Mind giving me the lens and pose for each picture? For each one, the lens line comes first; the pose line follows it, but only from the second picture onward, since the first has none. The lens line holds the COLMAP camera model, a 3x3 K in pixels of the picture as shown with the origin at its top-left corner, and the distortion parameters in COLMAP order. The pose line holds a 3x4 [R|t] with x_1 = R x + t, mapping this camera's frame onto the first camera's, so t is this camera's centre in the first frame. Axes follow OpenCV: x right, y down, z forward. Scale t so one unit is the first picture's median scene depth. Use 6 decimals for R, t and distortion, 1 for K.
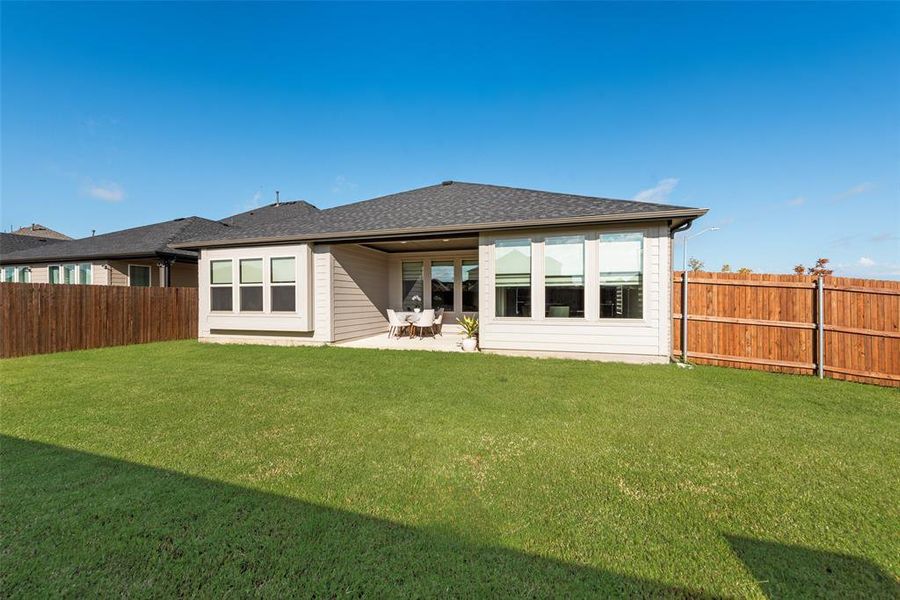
lens RADIAL K [[350.7, 0, 451.7], [0, 350.7, 301.7], [0, 0, 1]] dist [0.003856, -0.000194]
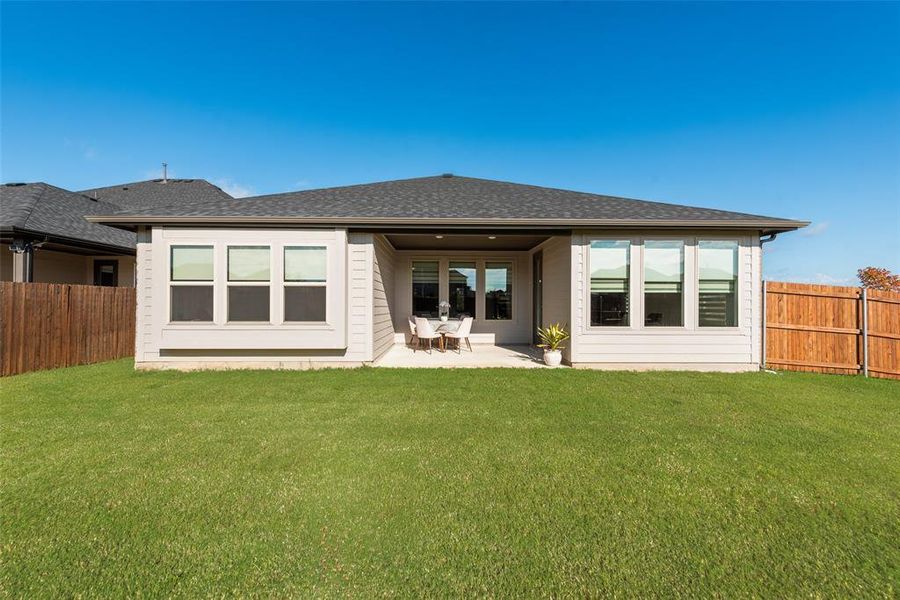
lens RADIAL K [[350.7, 0, 448.6], [0, 350.7, 298.2], [0, 0, 1]] dist [0.003856, -0.000194]
pose [[0.951606, 0.011741, 0.307097, -0.423498], [-0.004416, 0.999689, -0.024534, -0.003981], [-0.307290, 0.021991, 0.951362, 0.230371]]
